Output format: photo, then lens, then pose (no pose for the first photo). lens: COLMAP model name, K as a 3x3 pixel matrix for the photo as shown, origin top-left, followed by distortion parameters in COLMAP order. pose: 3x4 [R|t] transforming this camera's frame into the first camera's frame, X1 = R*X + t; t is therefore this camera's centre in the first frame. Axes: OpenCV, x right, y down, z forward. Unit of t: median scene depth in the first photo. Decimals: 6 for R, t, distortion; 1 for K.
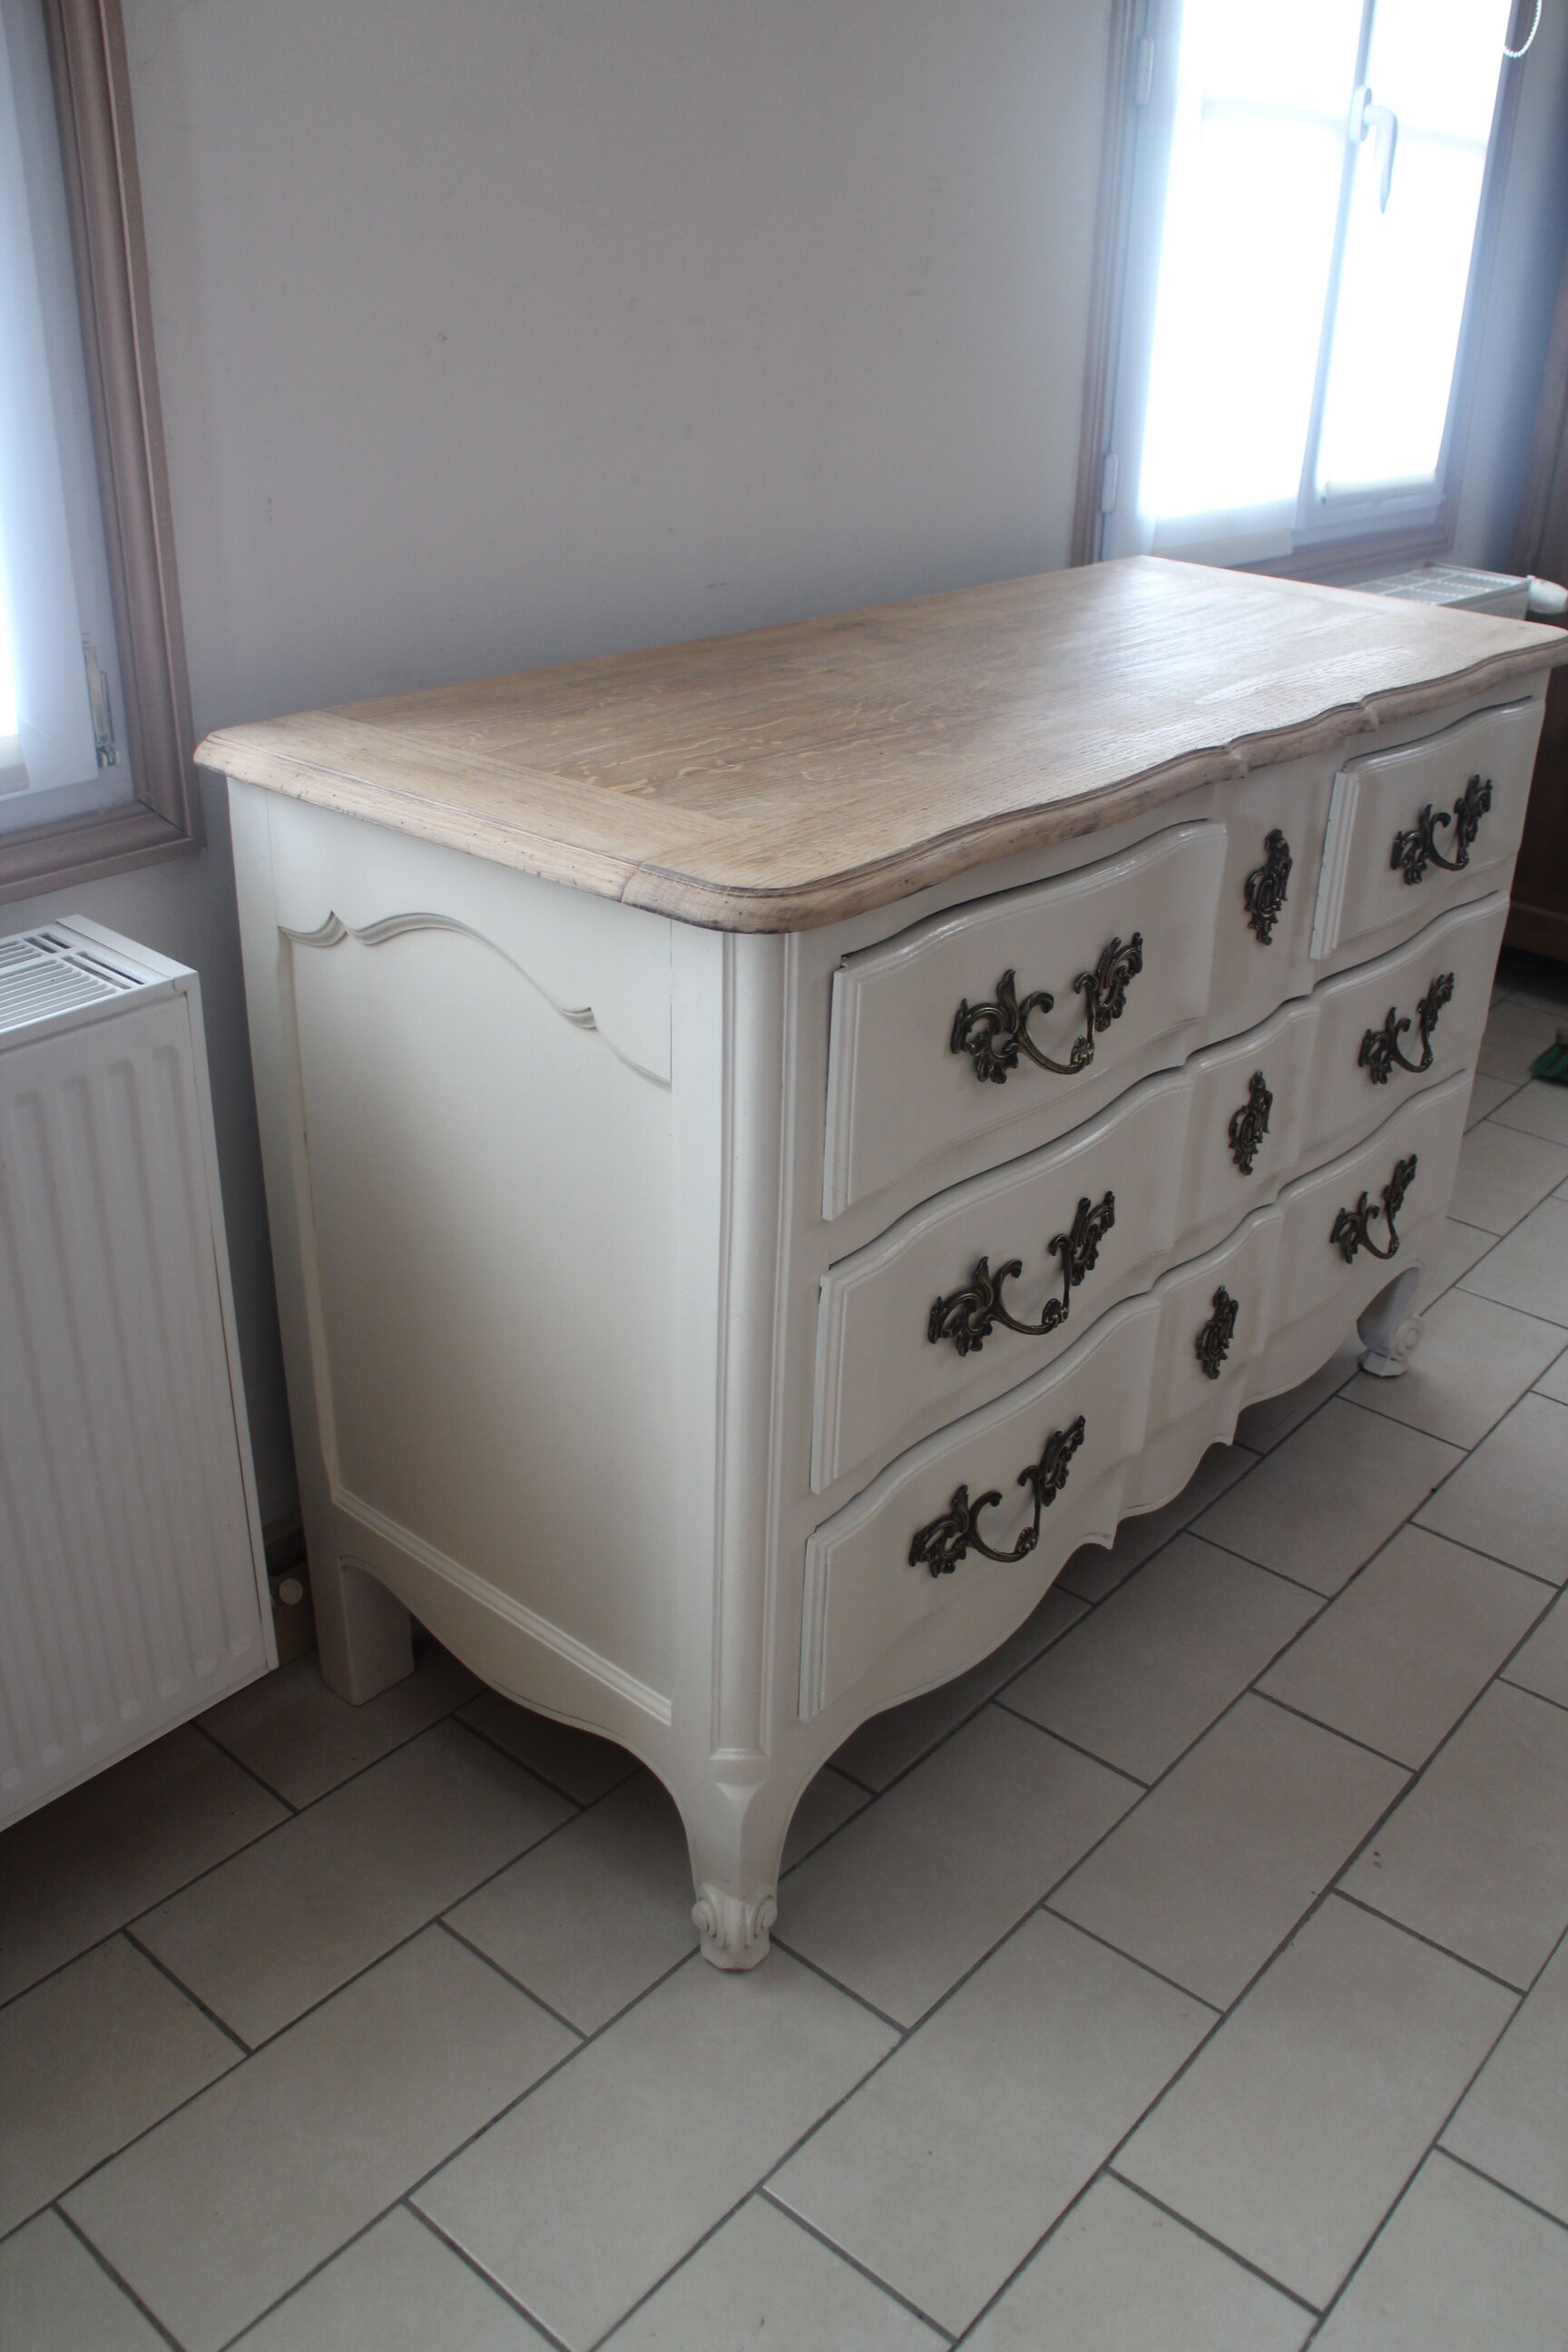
lens RADIAL K [[1873.2, 0, 851.3], [0, 1873.2, 1180.1], [0, 0, 1]] dist [-0.148432, 0.077188]
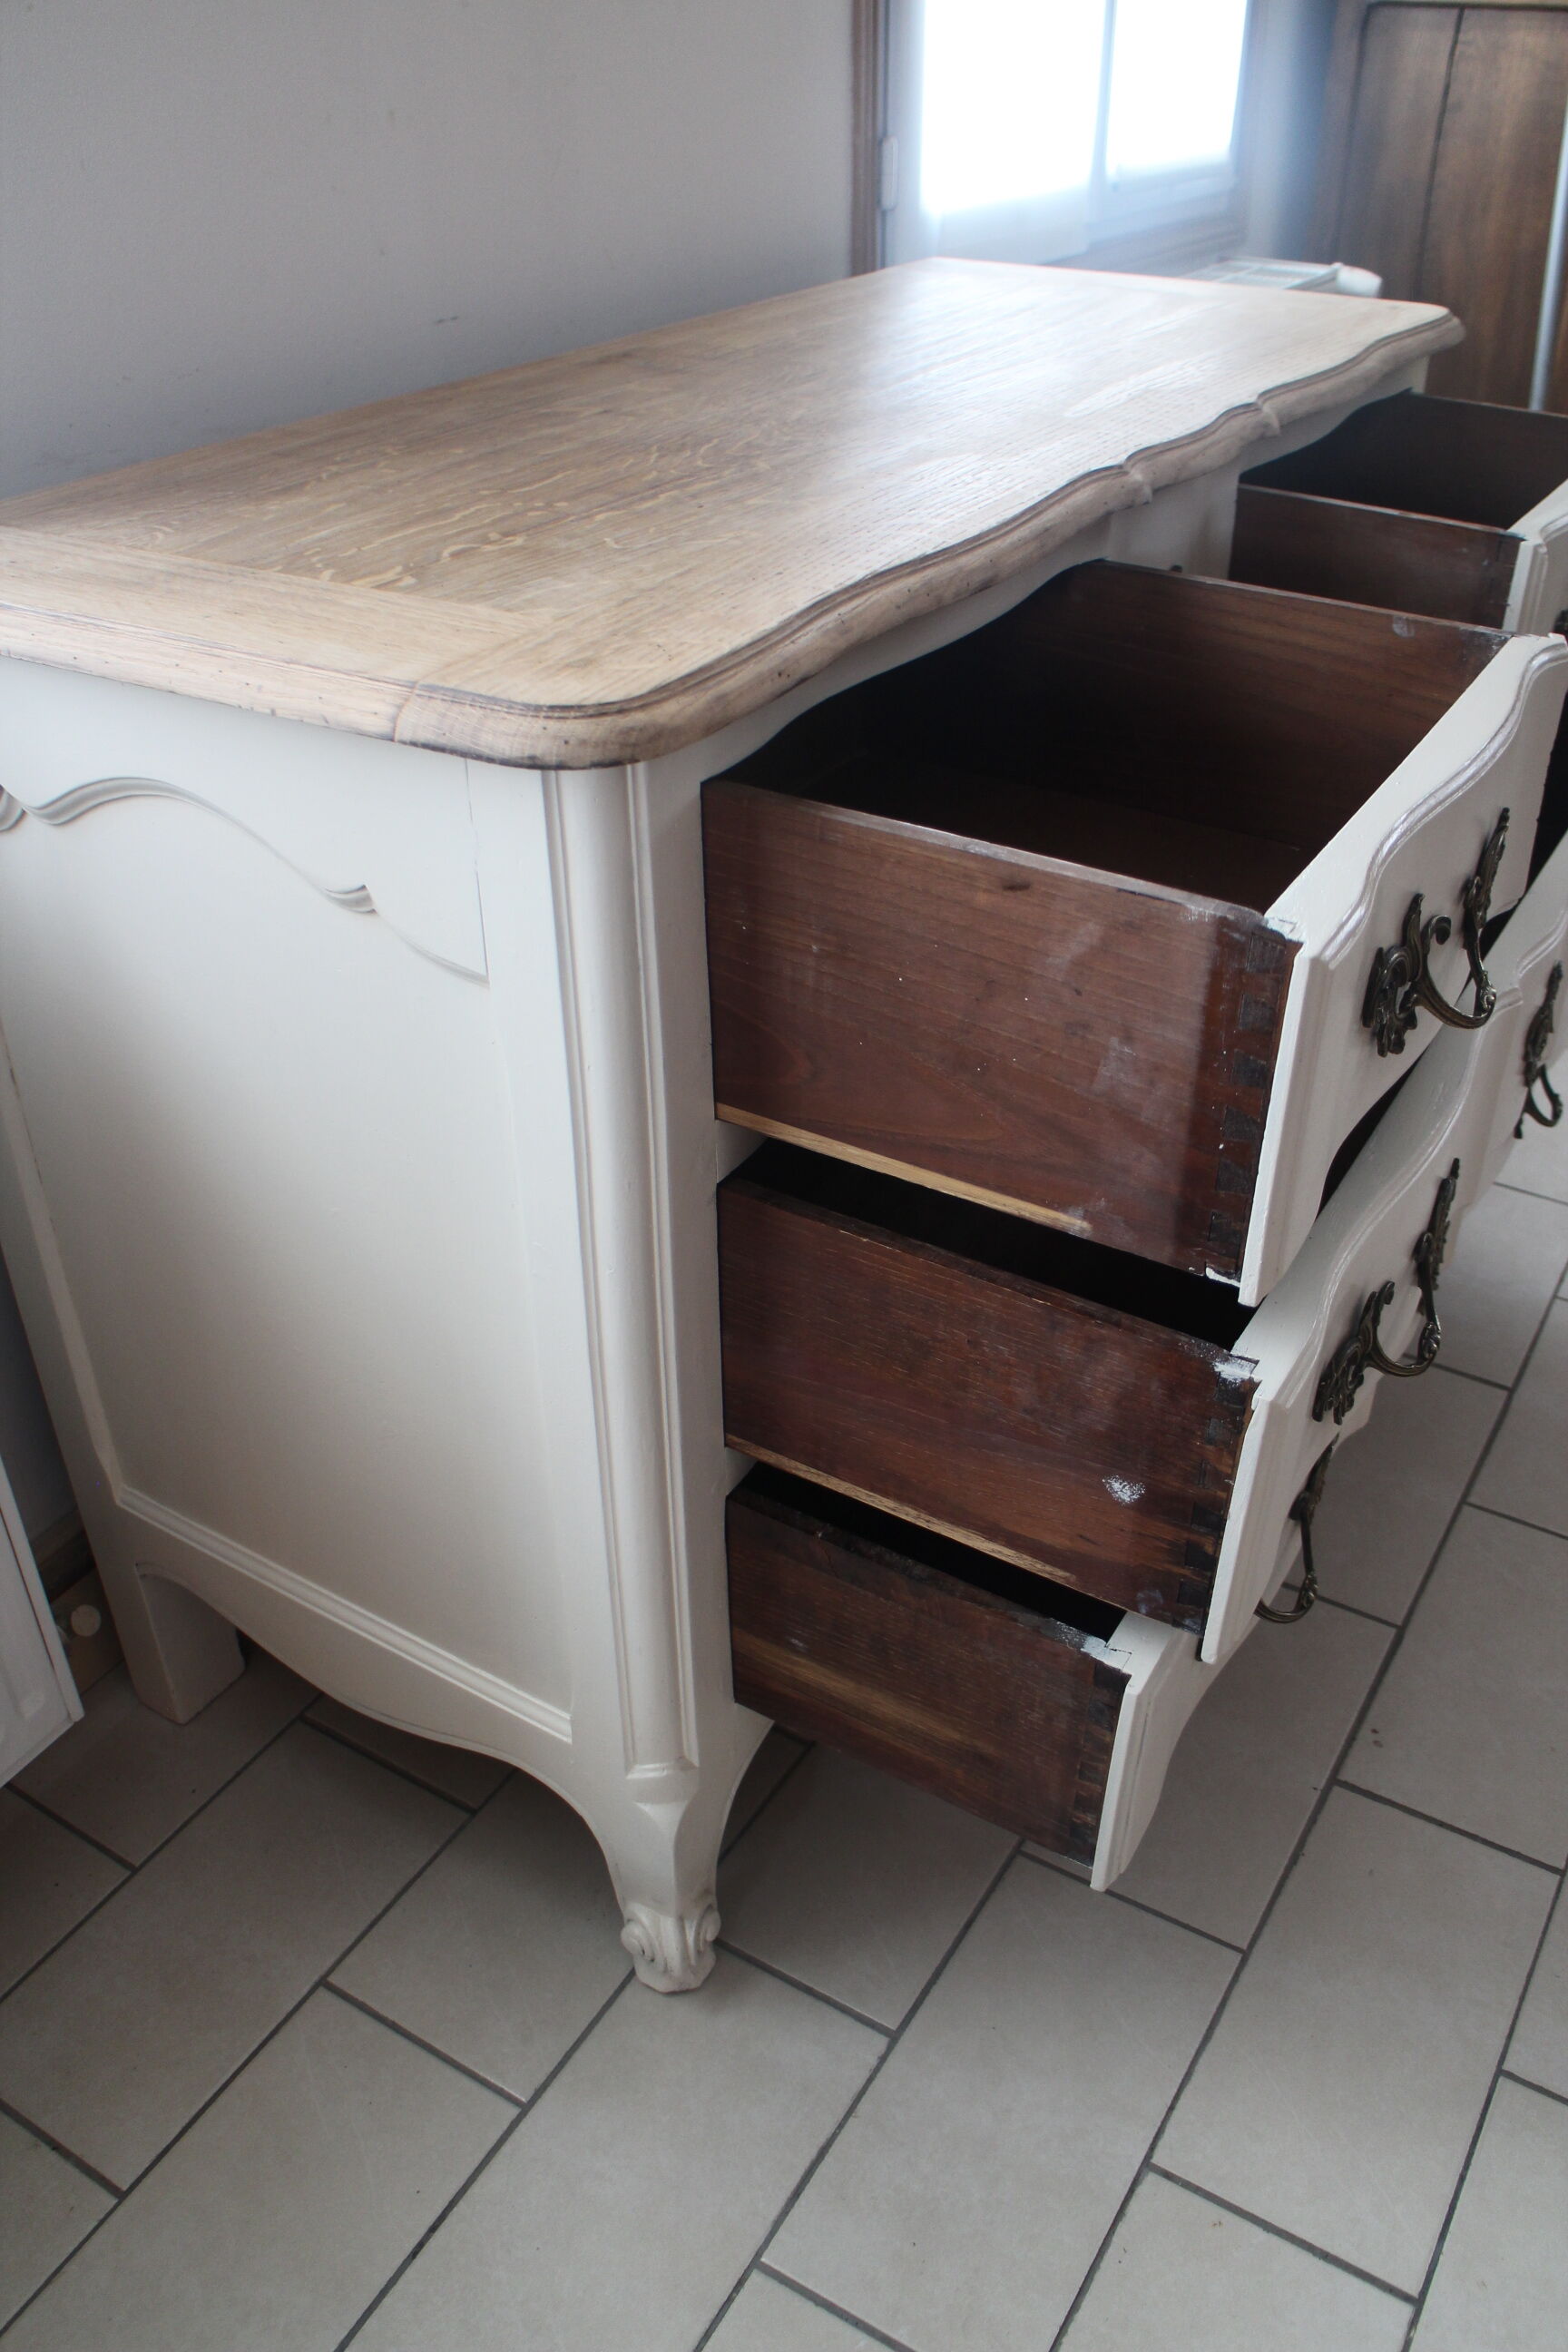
lens RADIAL K [[1873.2, 0, 851.3], [0, 1873.2, 1180.1], [0, 0, 1]] dist [-0.148432, 0.077188]
pose [[0.987069, -0.117172, 0.109386, -0.038301], [0.103222, 0.986710, 0.125496, -0.043188], [-0.122637, -0.112582, 0.986045, 0.210677]]
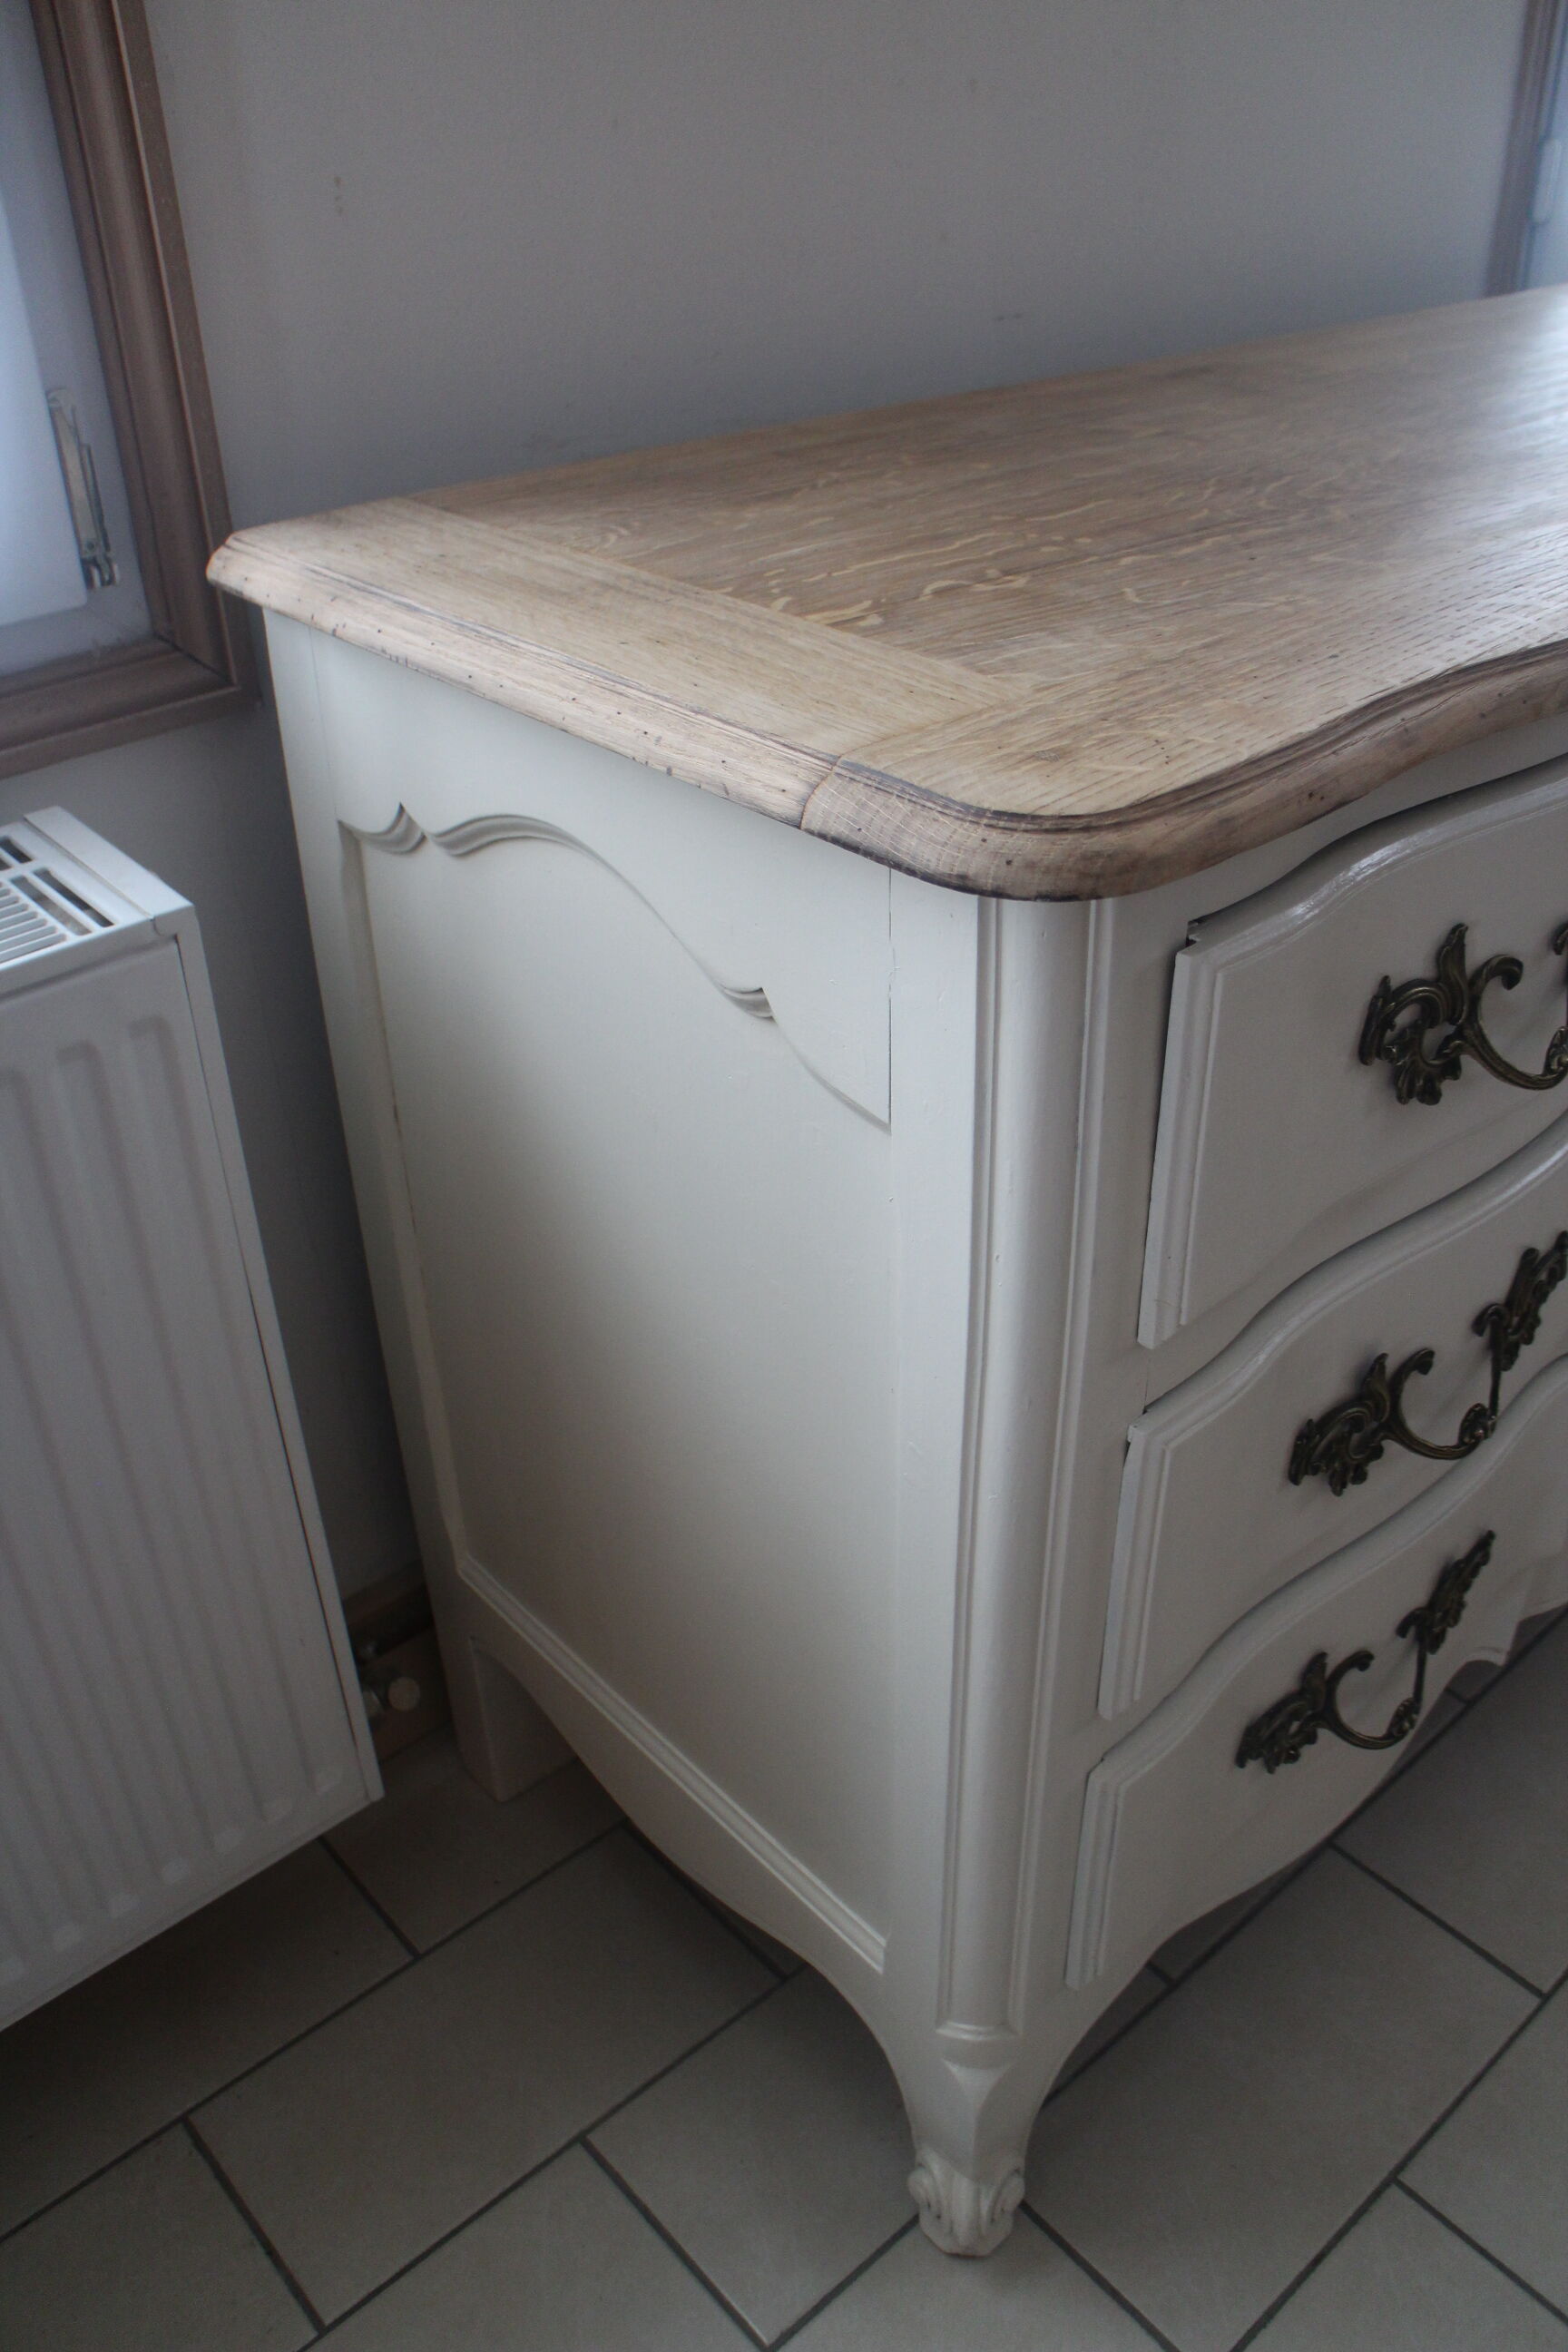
lens RADIAL K [[1908.8, 0, 857.7], [0, 1908.8, 1177.2], [0, 0, 1]] dist [-0.177984, 0.151919]
pose [[0.988071, 0.037070, -0.149474, -0.013463], [-0.022253, 0.994778, 0.099608, -0.082687], [0.152386, -0.095094, 0.983736, 0.346650]]
